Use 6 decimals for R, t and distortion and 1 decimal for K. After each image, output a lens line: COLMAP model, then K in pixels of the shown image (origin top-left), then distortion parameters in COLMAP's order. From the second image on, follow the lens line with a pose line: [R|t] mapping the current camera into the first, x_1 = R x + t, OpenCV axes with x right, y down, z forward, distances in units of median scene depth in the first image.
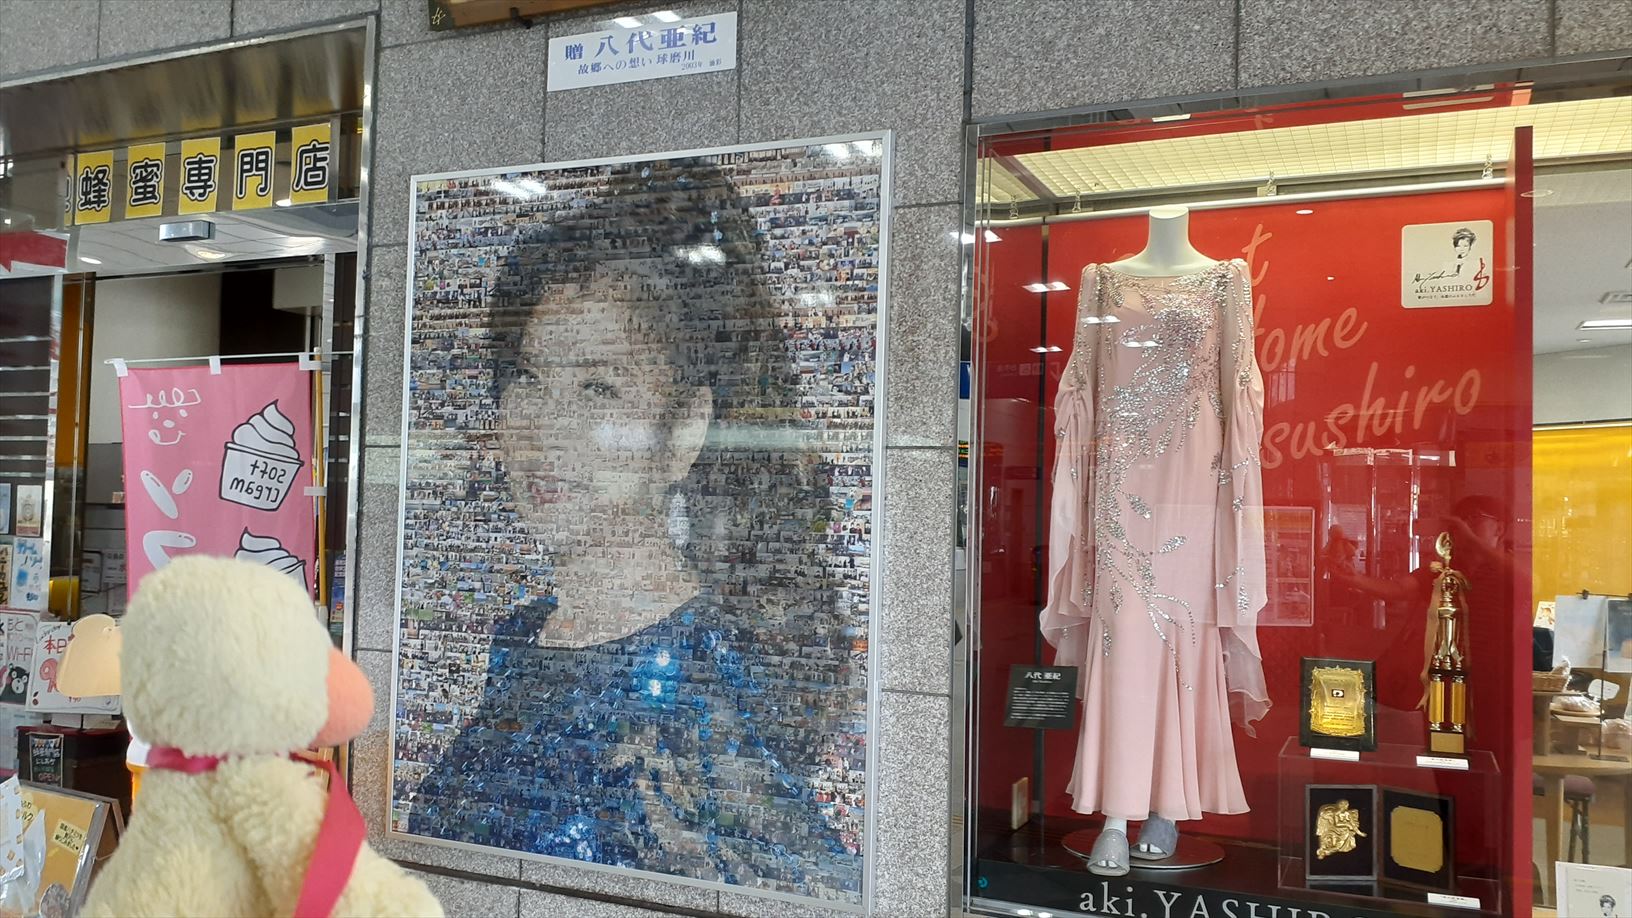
lens RADIAL K [[1261.8, 0, 839.7], [0, 1261.8, 456.4], [0, 0, 1]] dist [0.226451, -0.670573]
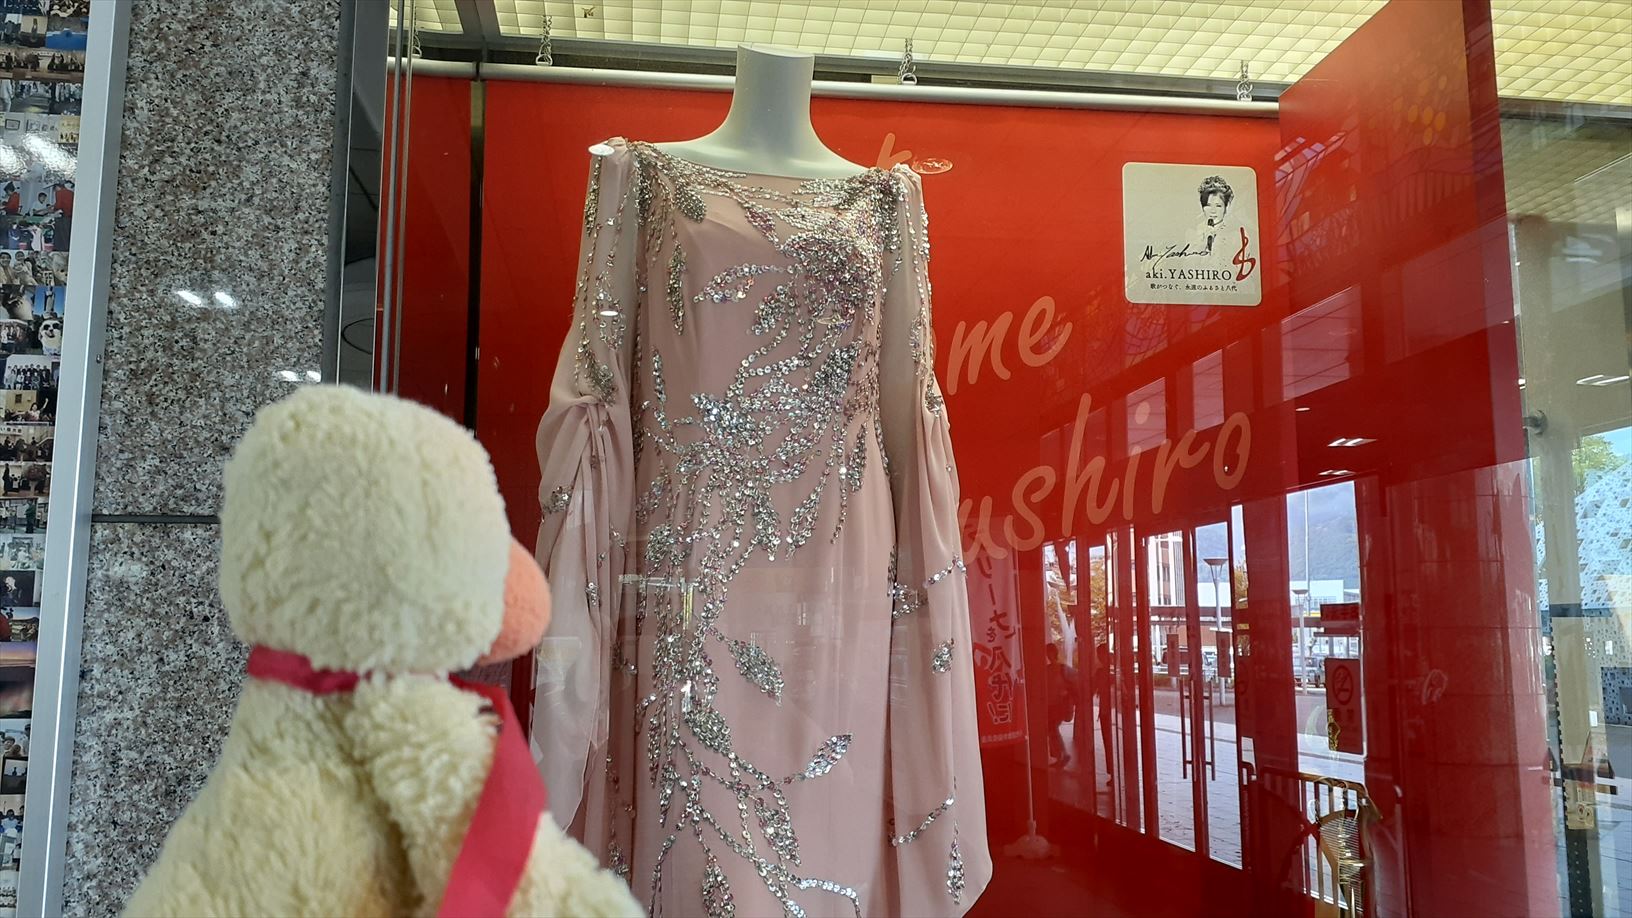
lens RADIAL K [[1321.5, 0, 816.0], [0, 1321.5, 459.0], [0, 0, 1]] dist [0.103577, -0.190745]
pose [[0.851731, 0.048625, 0.521719, 0.014017], [0.003396, 0.995151, -0.098296, 0.011760], [-0.523969, 0.085493, 0.847436, 0.570889]]
